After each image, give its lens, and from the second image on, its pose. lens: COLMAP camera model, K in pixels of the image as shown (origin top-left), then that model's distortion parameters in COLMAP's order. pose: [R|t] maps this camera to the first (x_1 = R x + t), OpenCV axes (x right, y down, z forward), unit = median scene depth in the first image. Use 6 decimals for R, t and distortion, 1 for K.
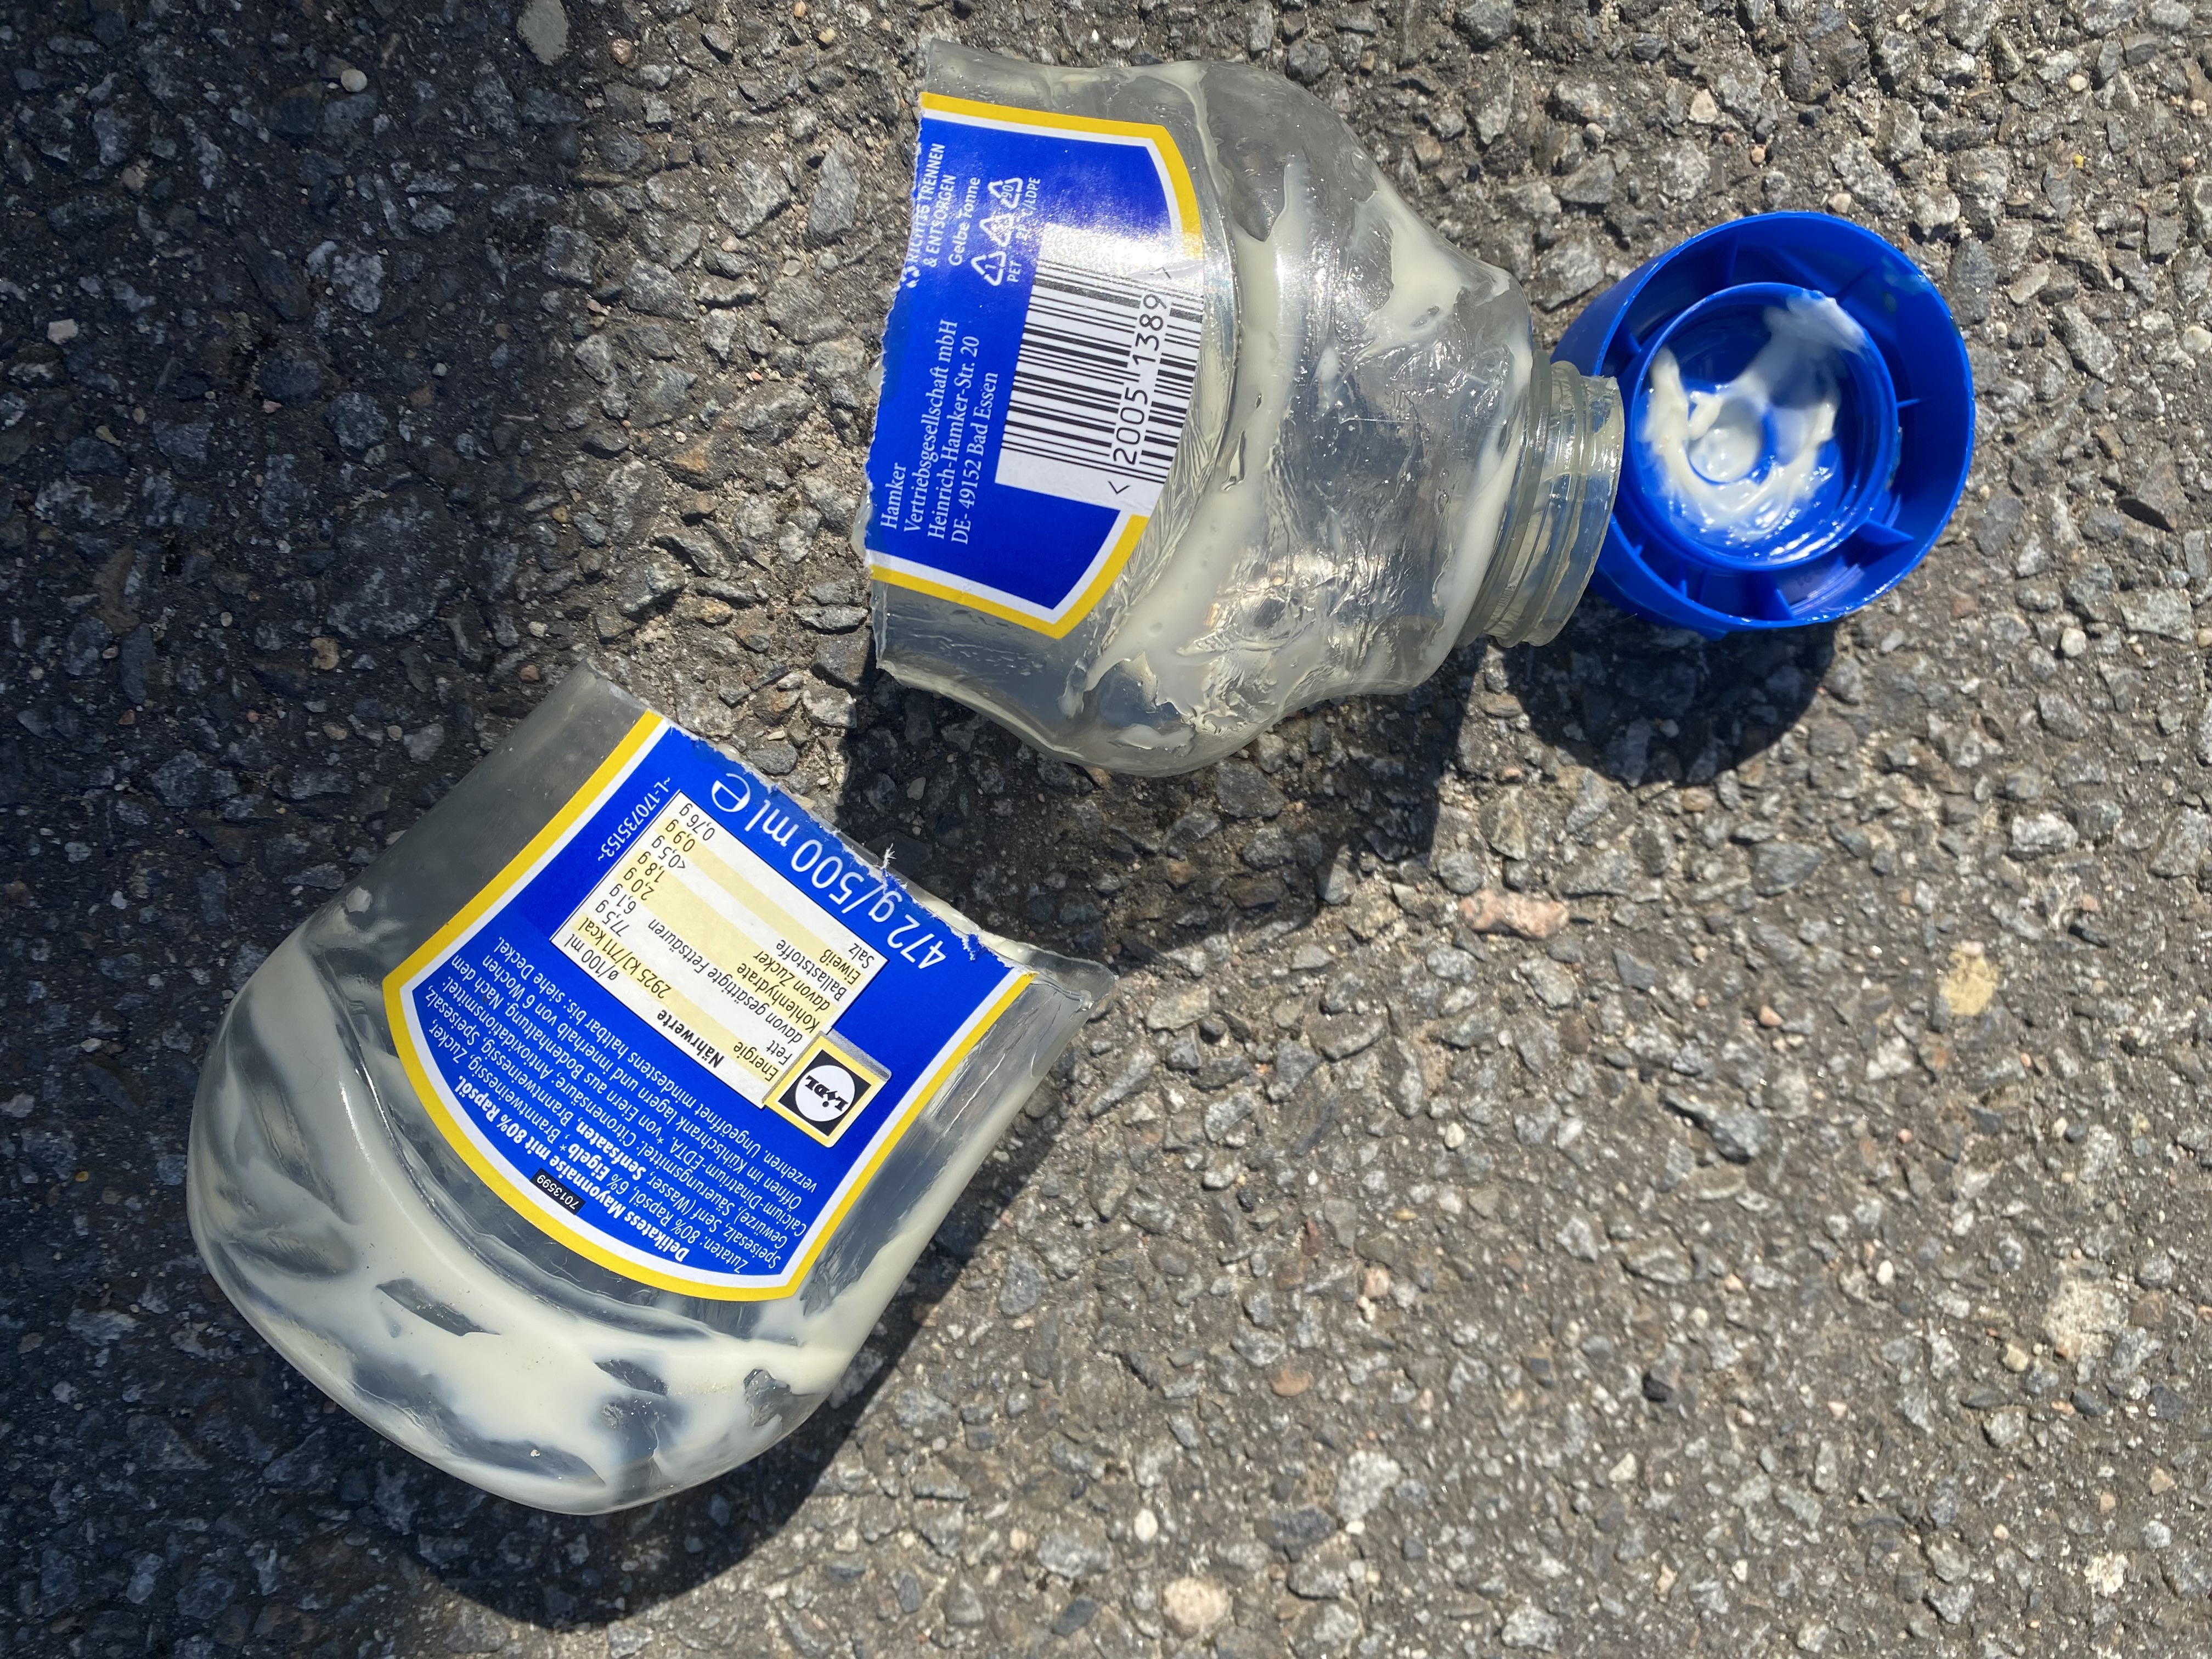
lens RADIAL K [[1658.8, 0, 1089.5], [0, 1658.8, 825.3], [0, 0, 1]] dist [-0.006815, 0.021263]
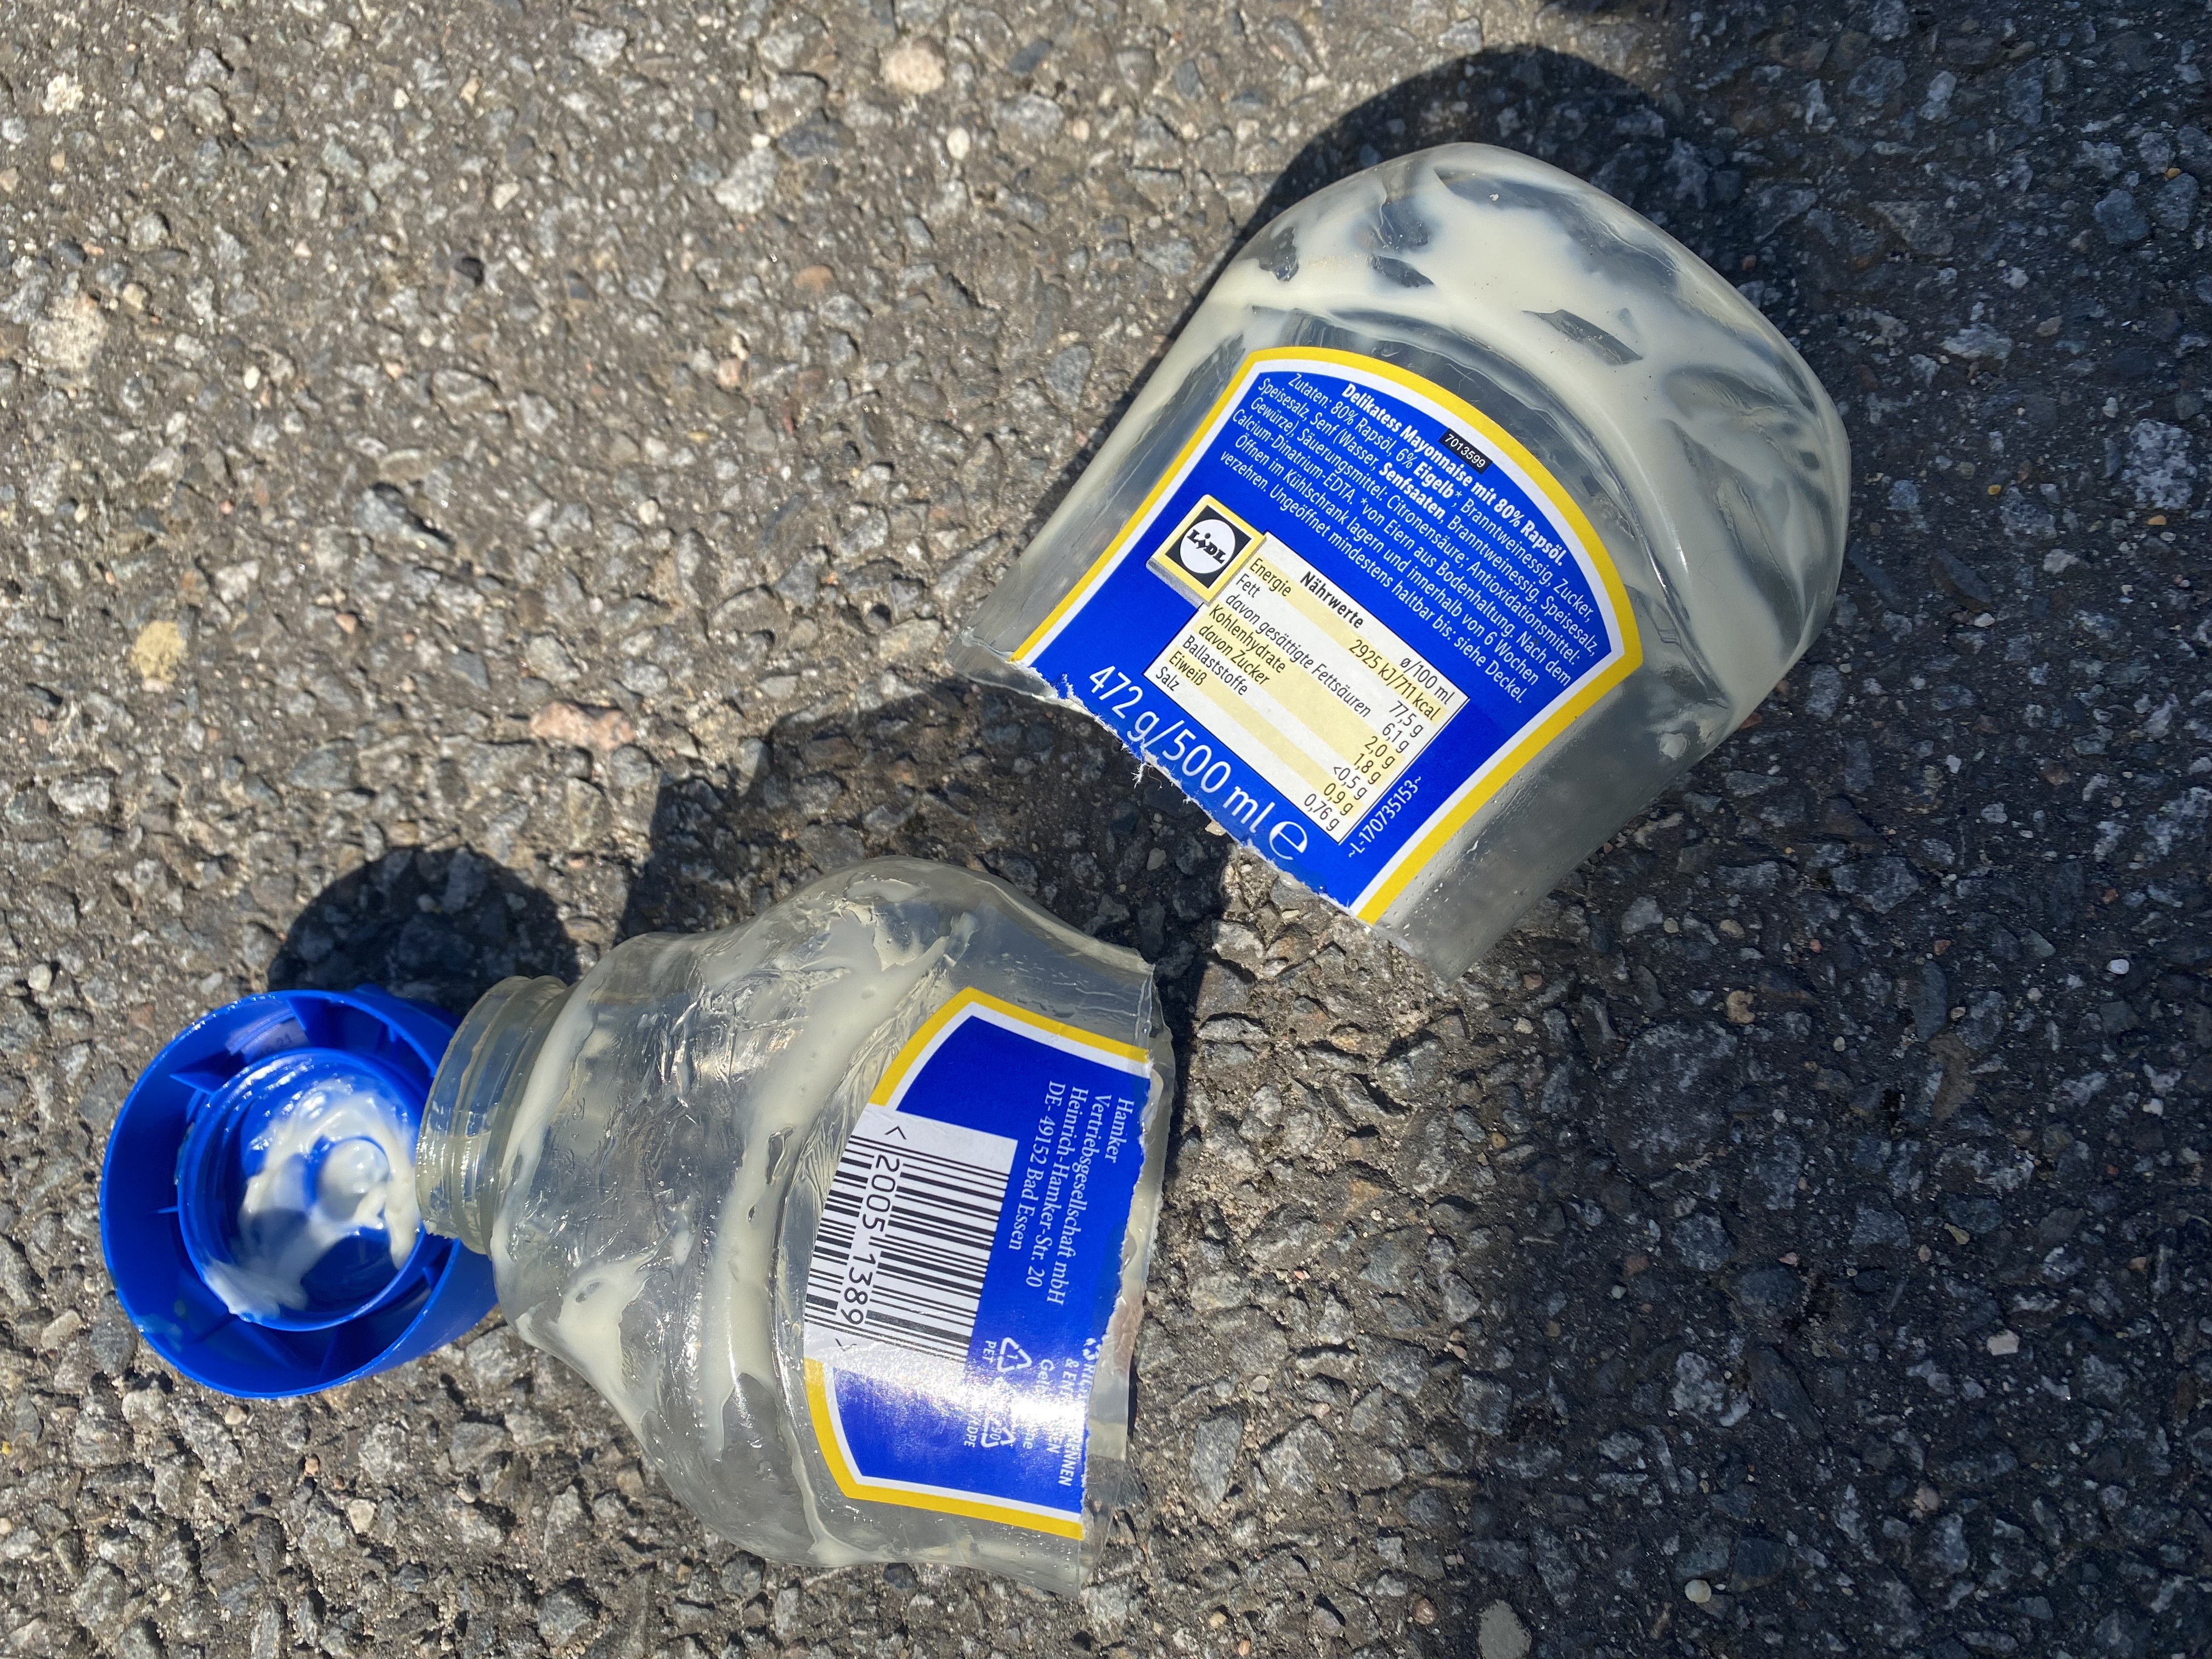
lens RADIAL K [[1658.8, 0, 1092.1], [0, 1658.8, 811.4], [0, 0, 1]] dist [-0.006815, 0.021263]
pose [[-0.998894, -0.023425, 0.040779, -0.108143], [0.025133, -0.998806, 0.041890, -0.036989], [0.039749, 0.042869, 0.998290, -0.009819]]
